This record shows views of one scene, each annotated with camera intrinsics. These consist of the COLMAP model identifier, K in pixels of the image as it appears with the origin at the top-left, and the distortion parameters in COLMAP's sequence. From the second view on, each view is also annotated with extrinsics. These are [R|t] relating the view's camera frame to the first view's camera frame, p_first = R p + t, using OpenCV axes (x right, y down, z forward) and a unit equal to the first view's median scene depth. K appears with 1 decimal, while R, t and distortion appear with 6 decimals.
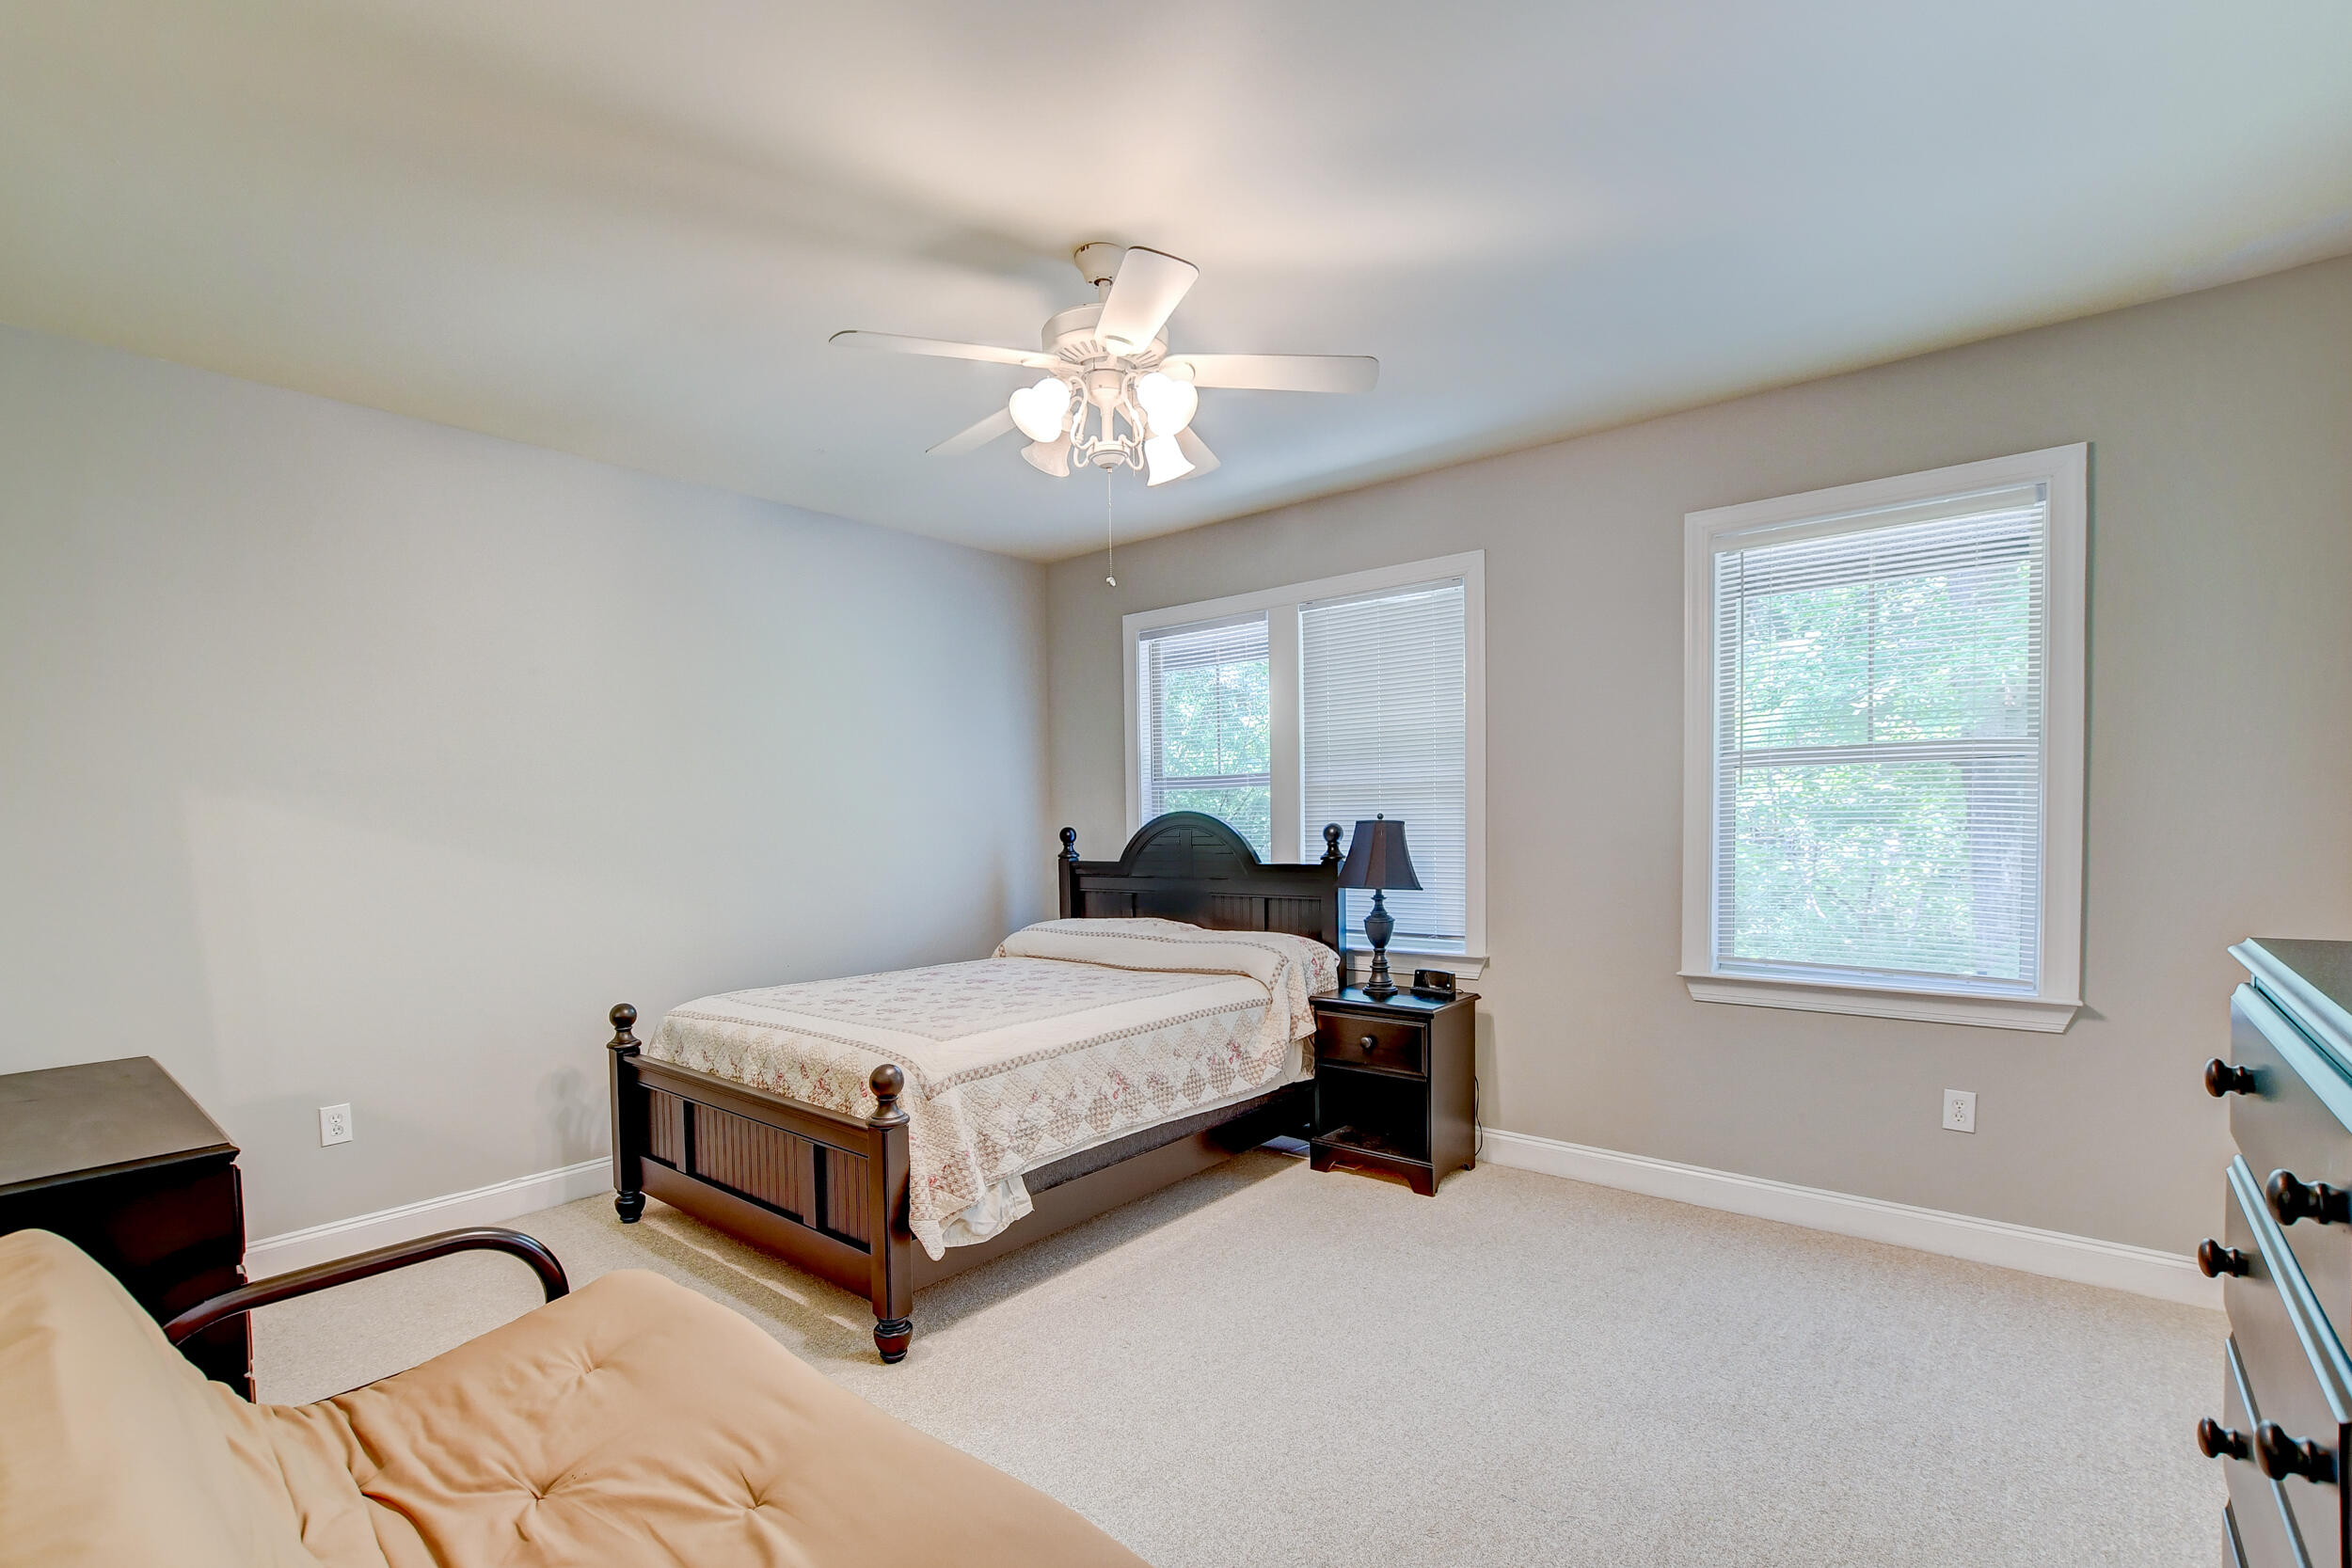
lens RADIAL K [[1049.9, 0, 1174.9], [0, 1049.9, 769.2], [0, 0, 1]] dist [-0.017412, 0.000334]
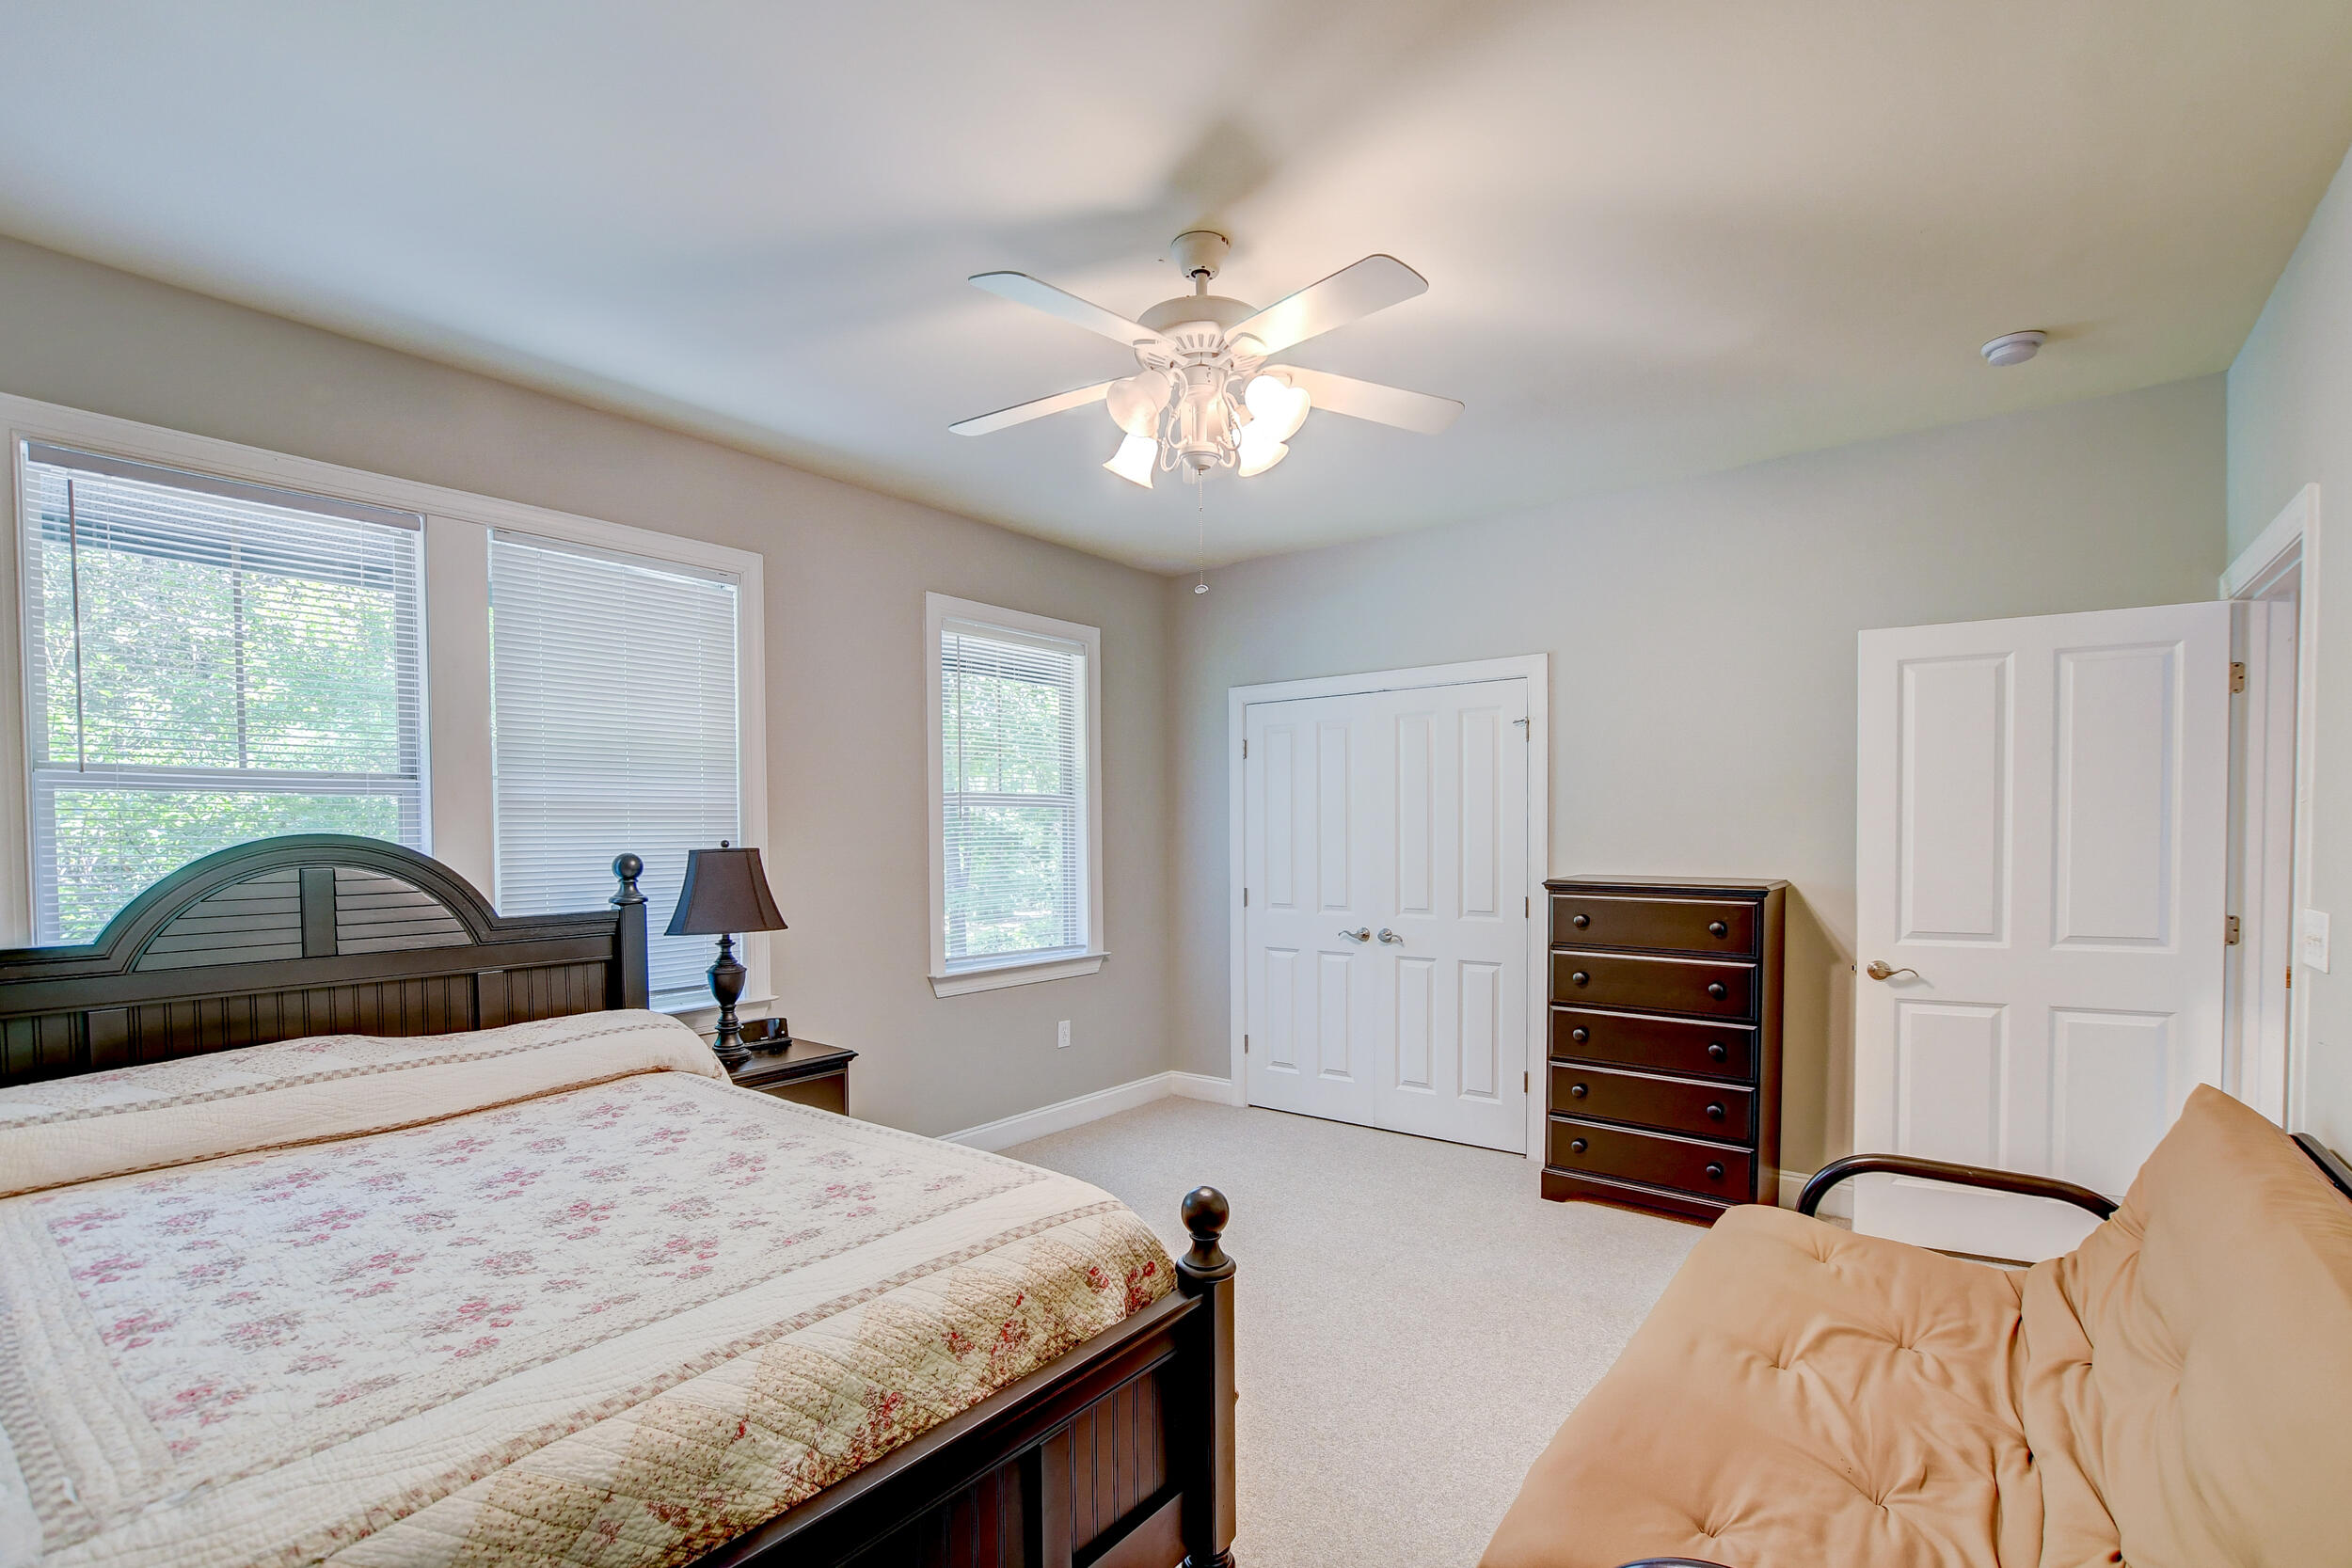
lens RADIAL K [[1049.9, 0, 1174.9], [0, 1049.9, 769.2], [0, 0, 1]] dist [-0.017412, 0.000334]
pose [[-0.025039, 0.074853, 0.996880, -0.657771], [-0.038615, 0.996376, -0.075785, 0.036246], [-0.998940, -0.040392, -0.022057, 0.689306]]
